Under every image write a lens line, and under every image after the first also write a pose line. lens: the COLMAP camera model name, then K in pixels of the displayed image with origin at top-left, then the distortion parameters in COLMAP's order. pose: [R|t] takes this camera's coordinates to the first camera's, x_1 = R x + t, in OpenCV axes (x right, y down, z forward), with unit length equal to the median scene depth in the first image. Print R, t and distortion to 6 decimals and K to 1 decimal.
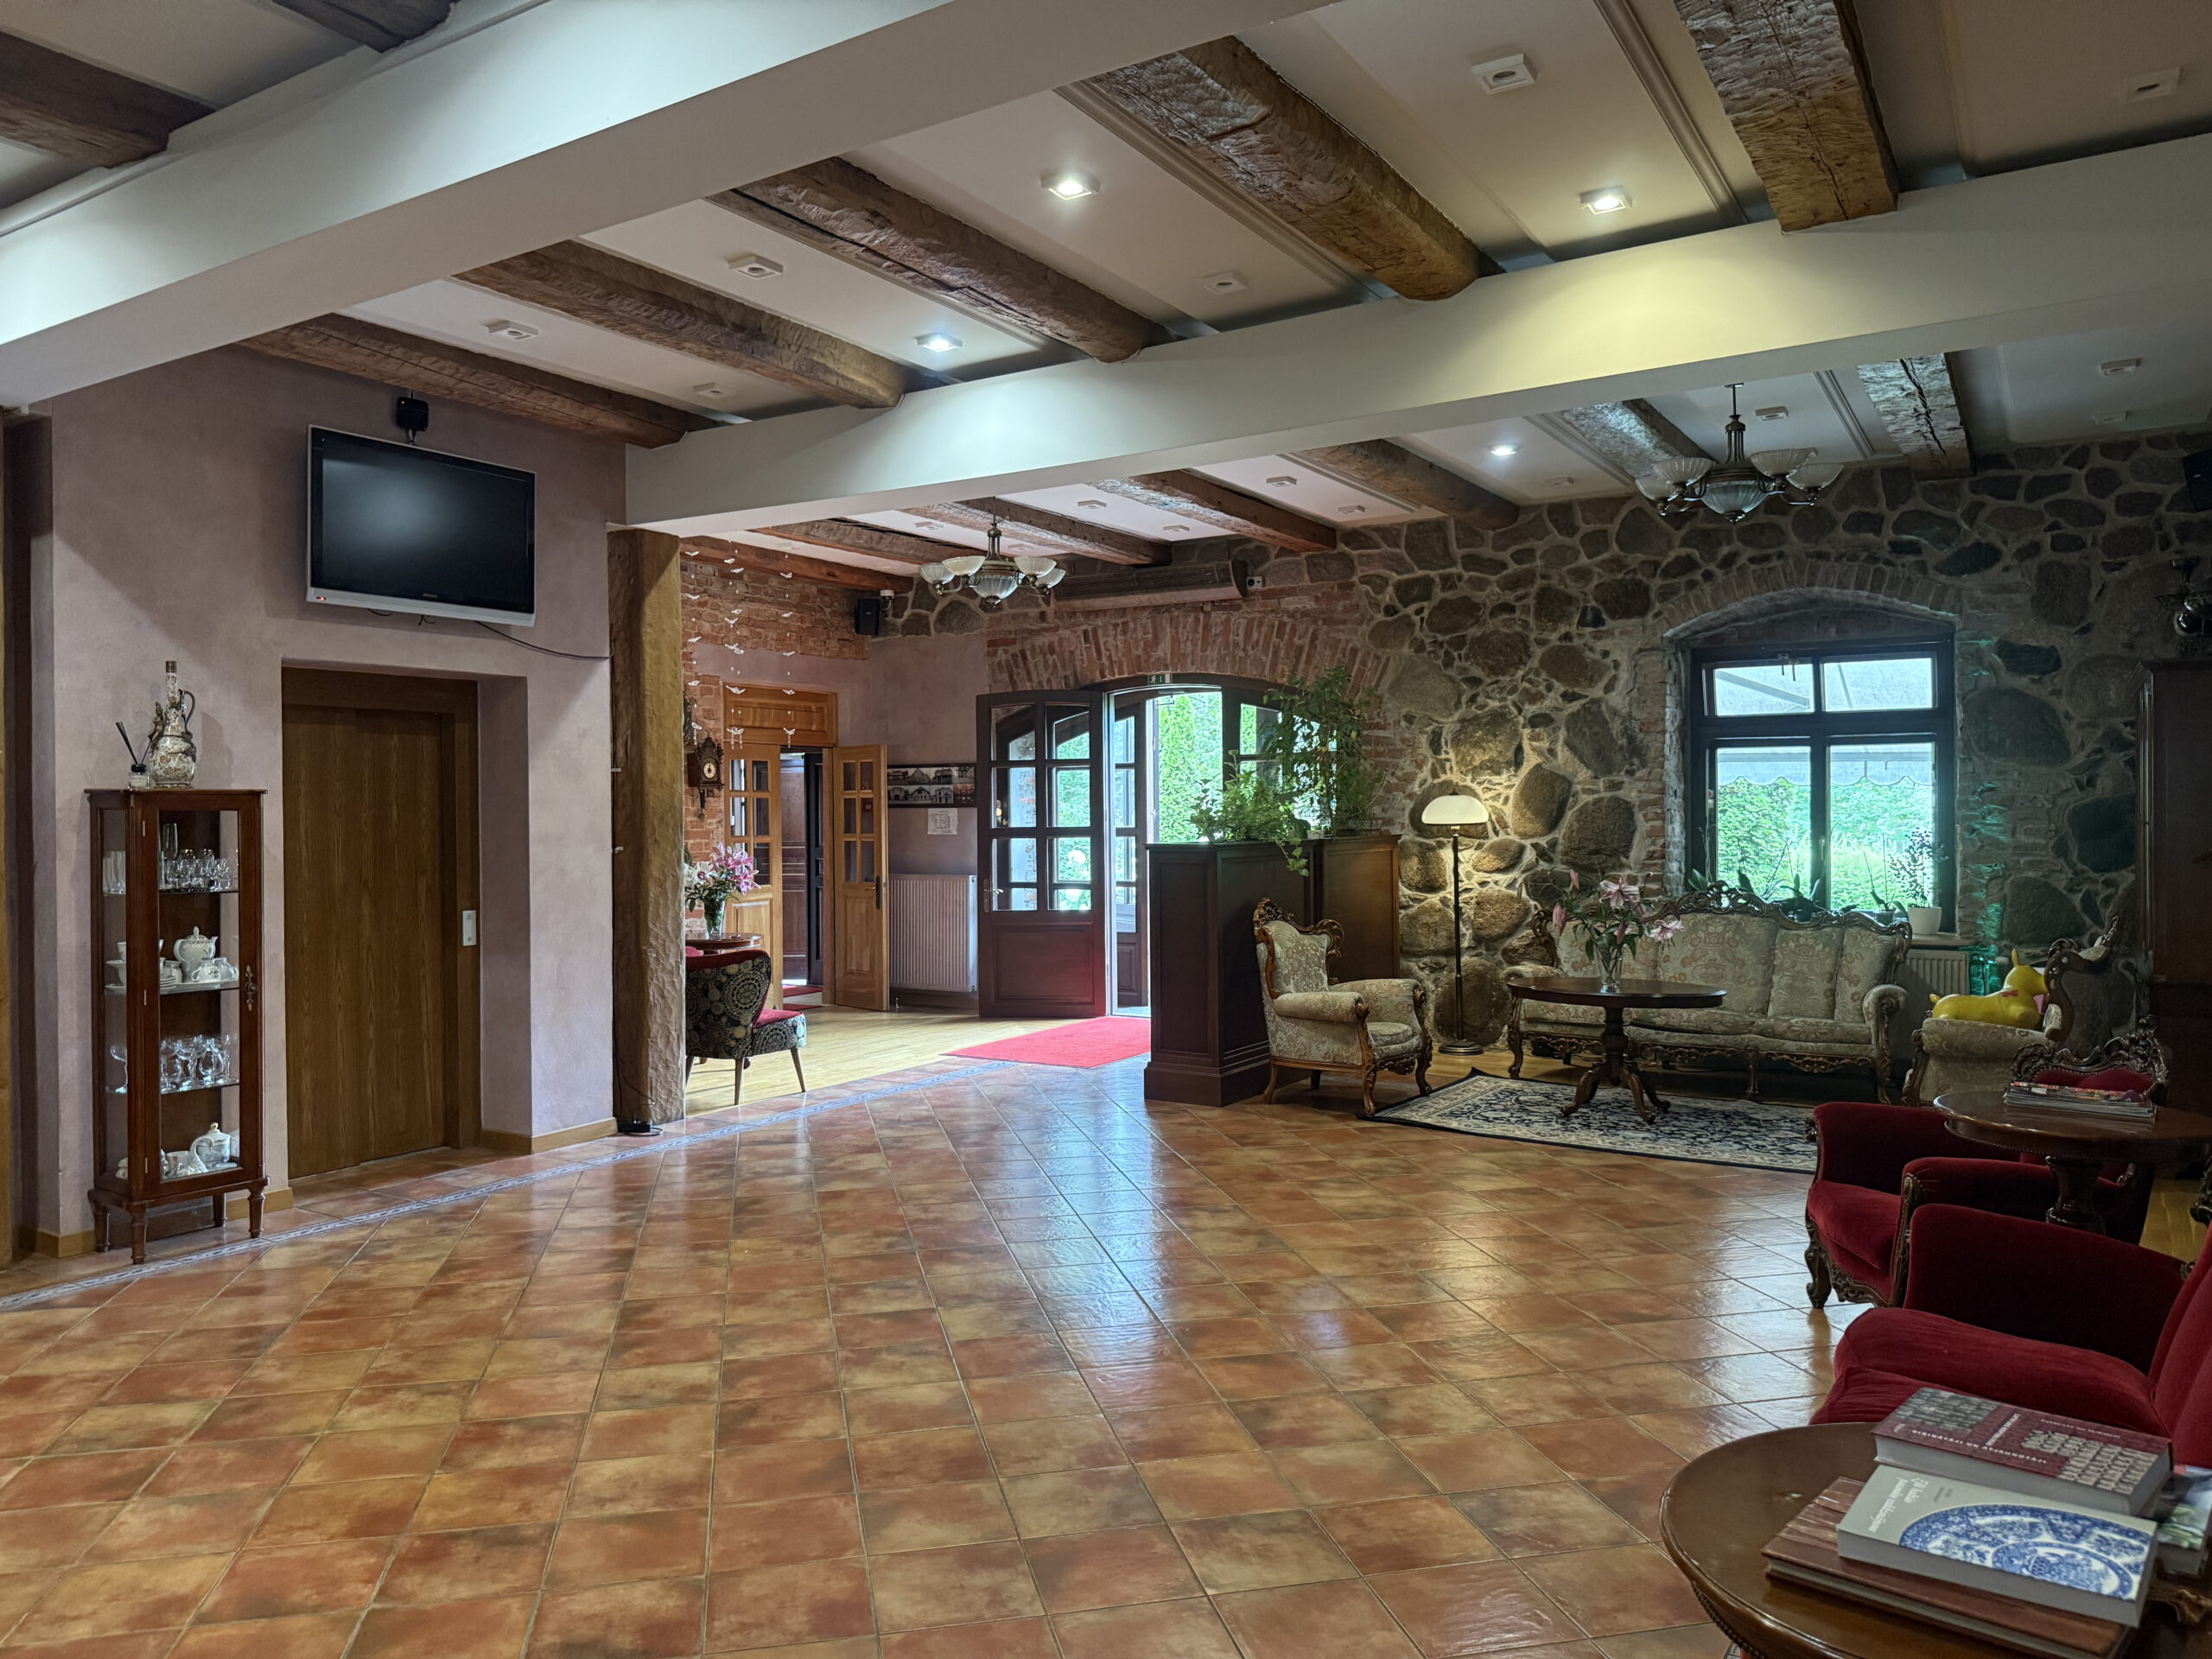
lens RADIAL K [[1540.1, 0, 1106.0], [0, 1540.1, 829.5], [0, 0, 1]] dist [0.002021, -0.078769]
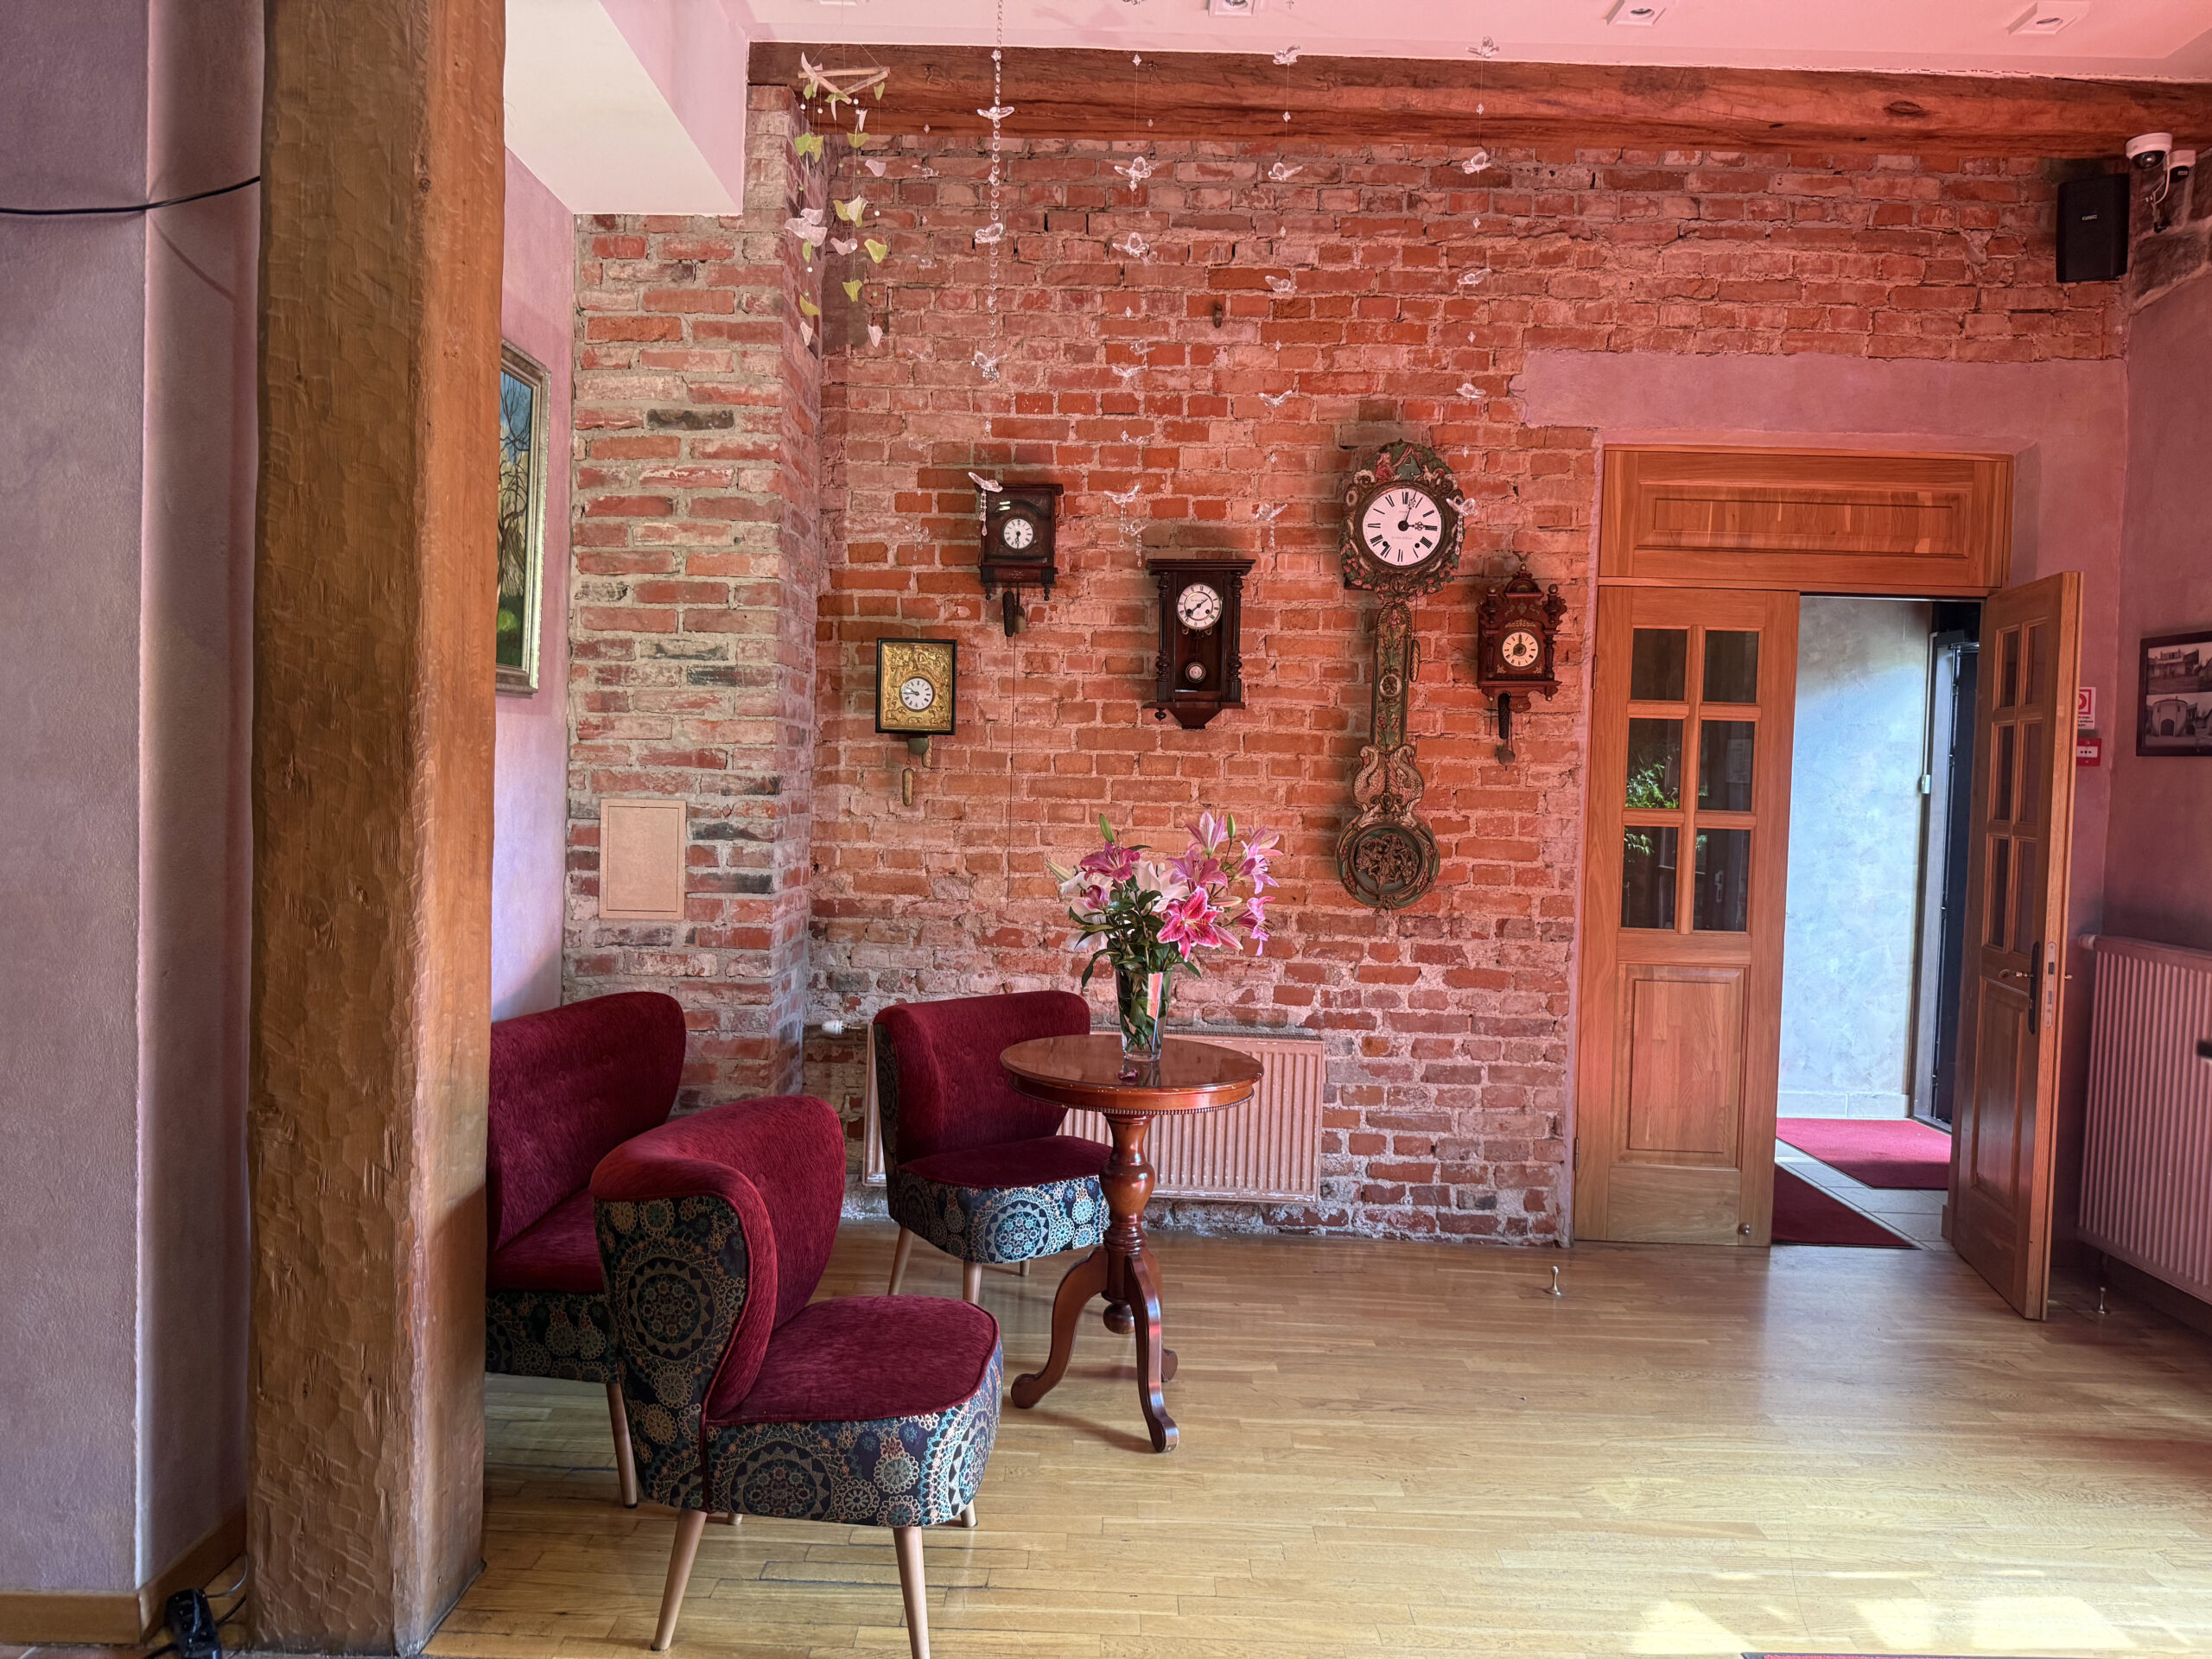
lens RADIAL K [[1588.4, 0, 1106.0], [0, 1588.4, 829.5], [0, 0, 1]] dist [0.003526, 0.003138]
pose [[0.531726, 0.061231, -0.844700, 0.052406], [-0.043020, 0.998048, 0.045267, -0.003673], [0.845823, 0.012269, 0.533322, 0.656144]]
